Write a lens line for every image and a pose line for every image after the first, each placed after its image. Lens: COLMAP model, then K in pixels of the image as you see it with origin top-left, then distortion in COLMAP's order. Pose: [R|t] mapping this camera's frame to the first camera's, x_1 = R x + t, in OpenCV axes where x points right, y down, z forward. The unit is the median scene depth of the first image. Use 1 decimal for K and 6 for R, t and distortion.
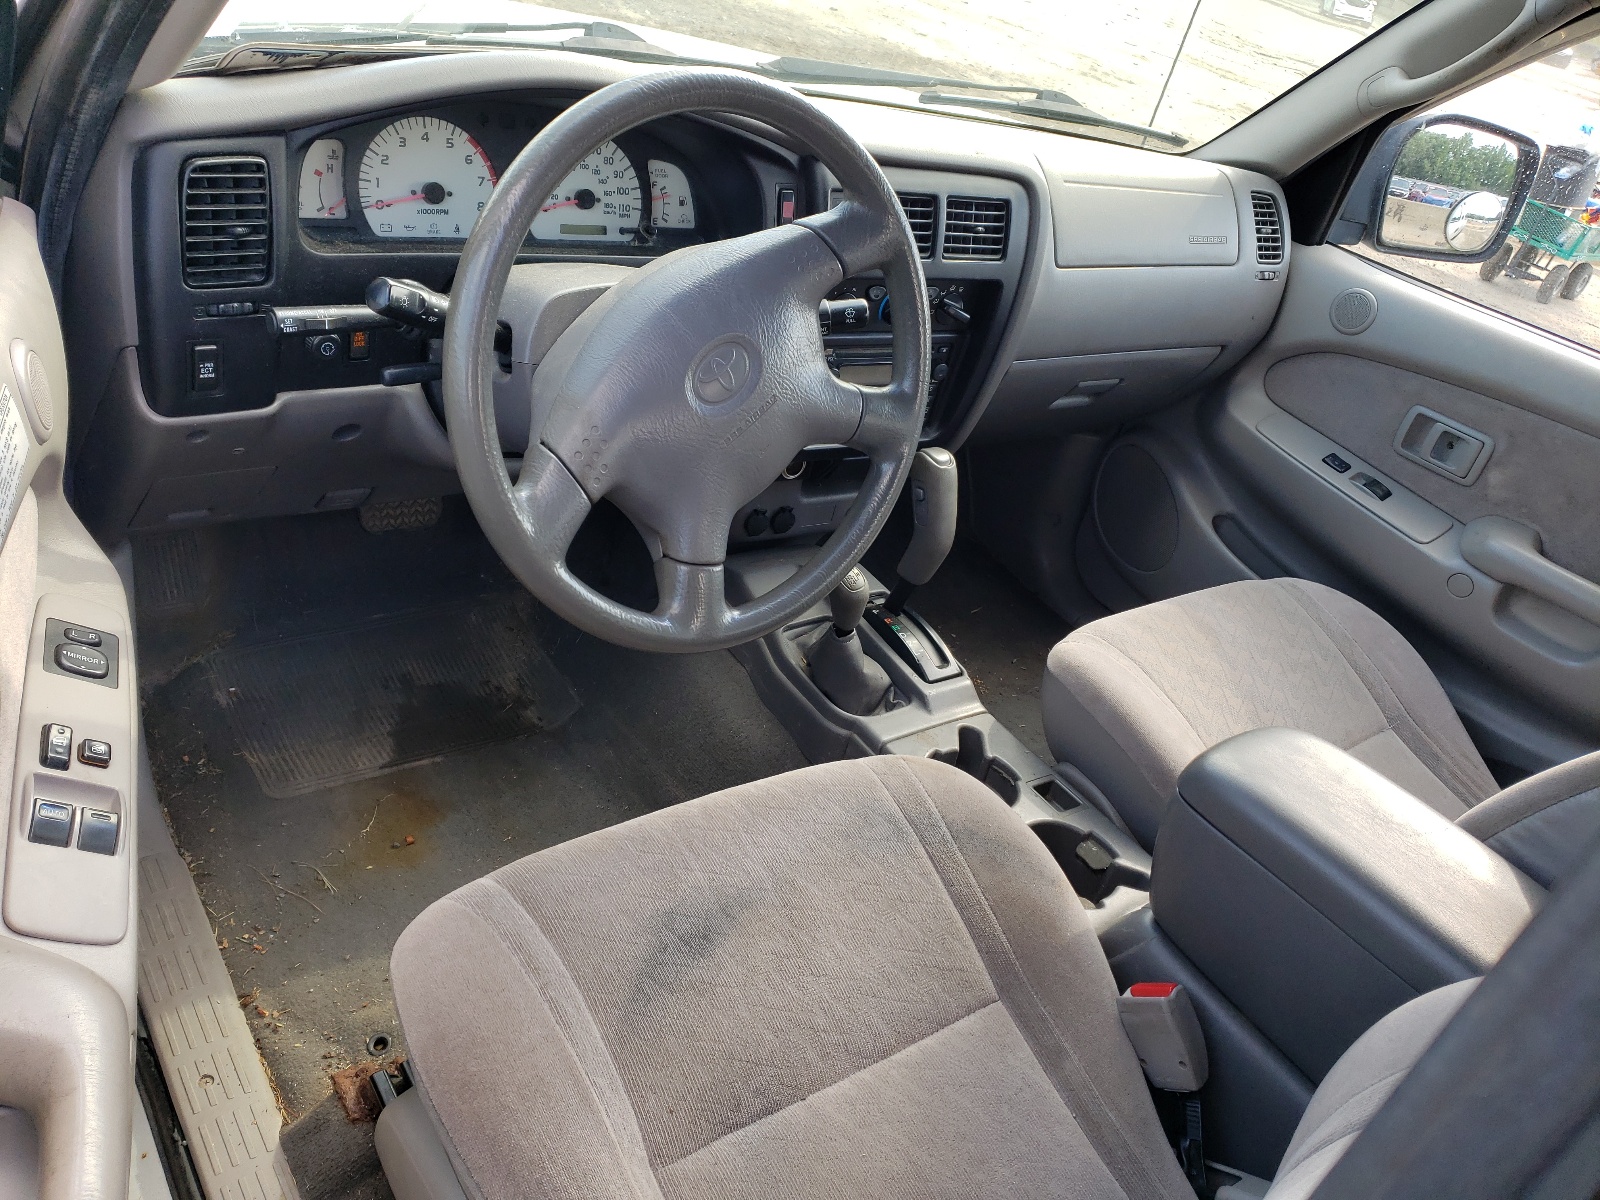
lens RADIAL K [[1227.3, 0, 800.0], [0, 1227.3, 600.0], [0, 0, 1]] dist [0.117311, -0.219398]
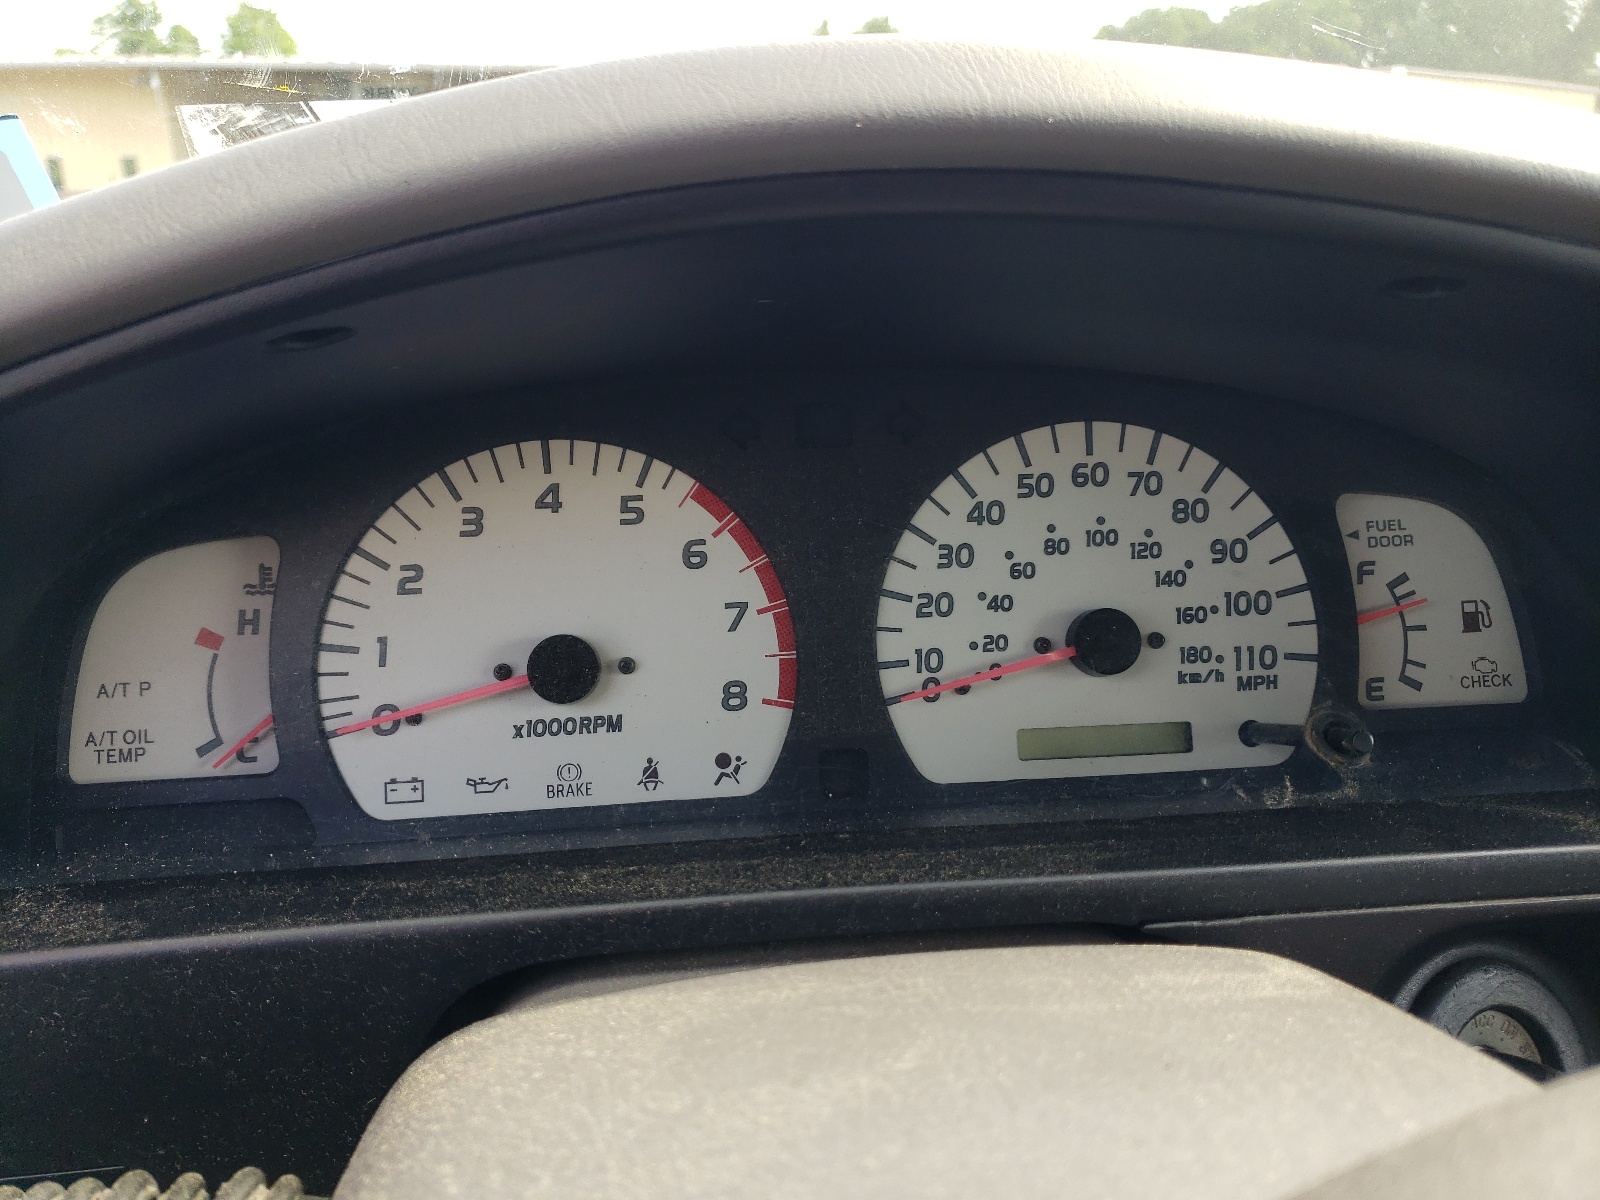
lens RADIAL K [[1252.9, 0, 800.0], [0, 1252.9, 600.0], [0, 0, 1]] dist [0.047679, -0.237791]
pose [[0.841699, -0.103332, -0.529968, -0.077070], [-0.086945, 0.942771, -0.321905, -0.232805], [0.532901, 0.317025, 0.784545, 0.734044]]
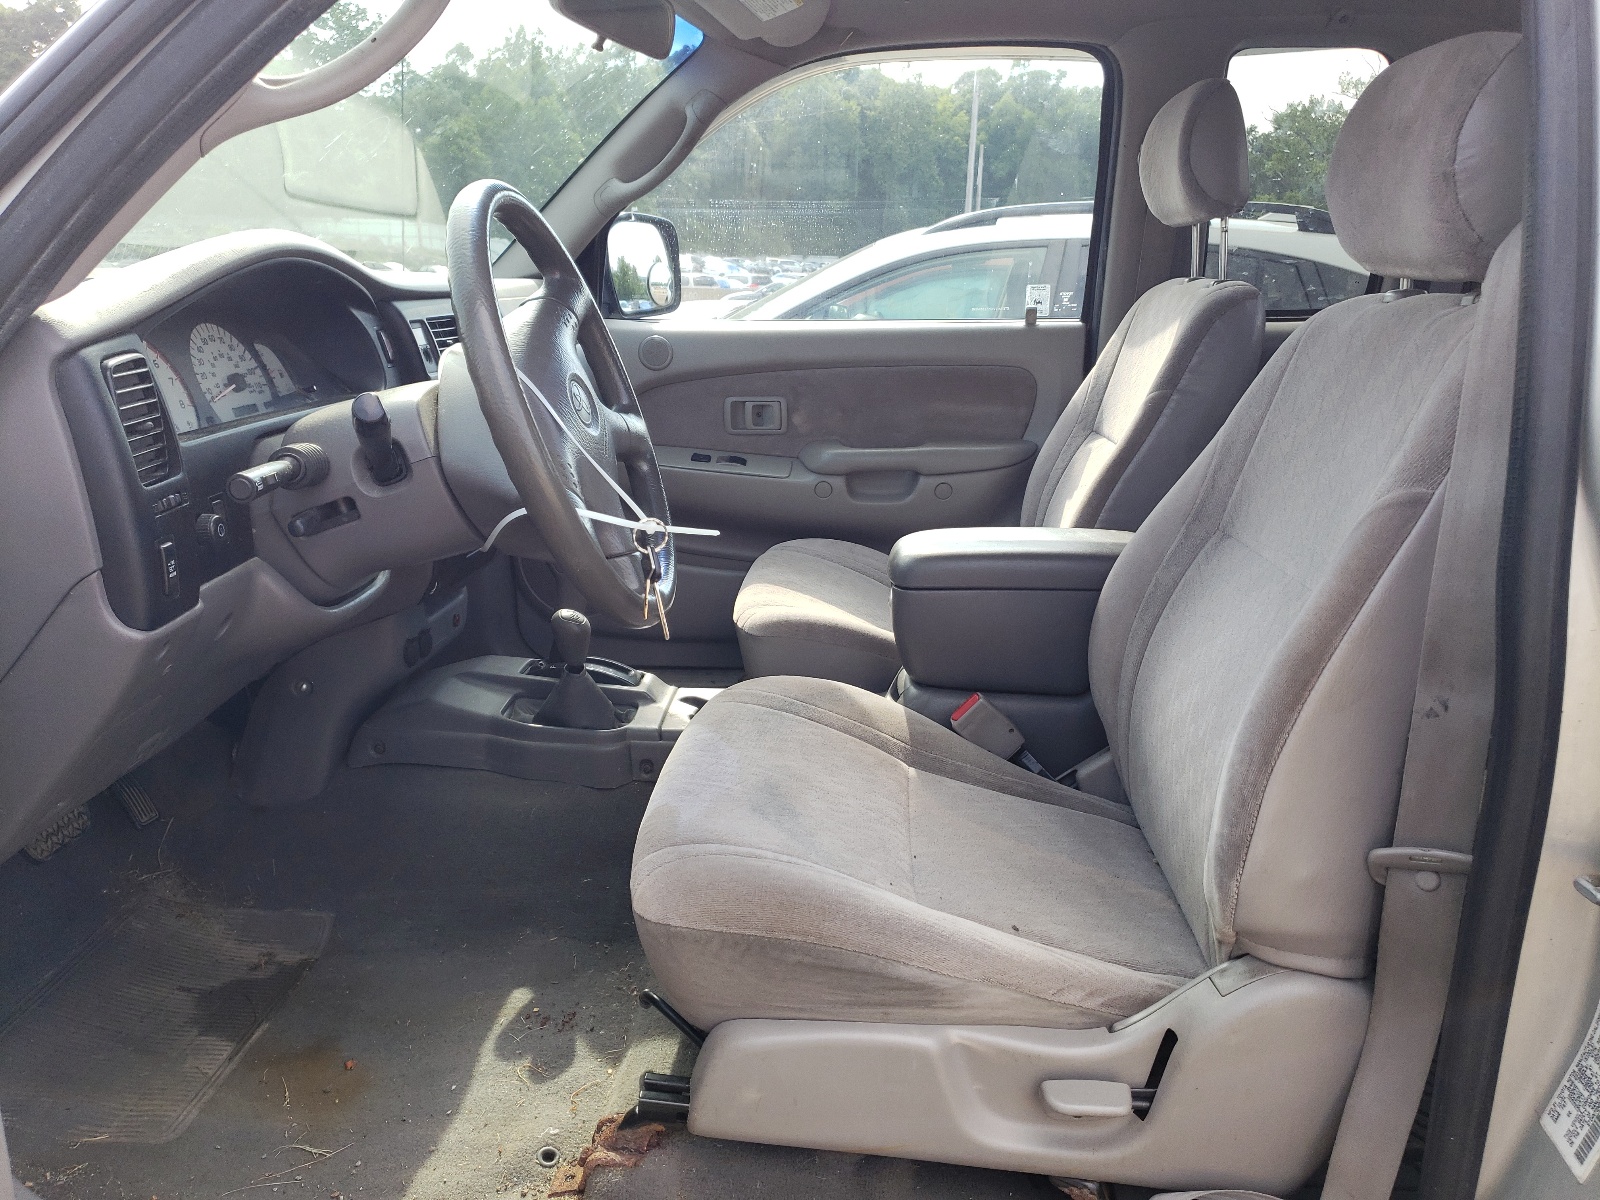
lens RADIAL K [[1227.3, 0, 800.0], [0, 1227.3, 600.0], [0, 0, 1]] dist [0.117311, -0.219398]
pose [[0.619729, -0.405981, 0.671652, -0.666444], [0.522327, 0.852103, 0.033107, 0.047721], [-0.585757, 0.330304, 0.740127, 0.003198]]
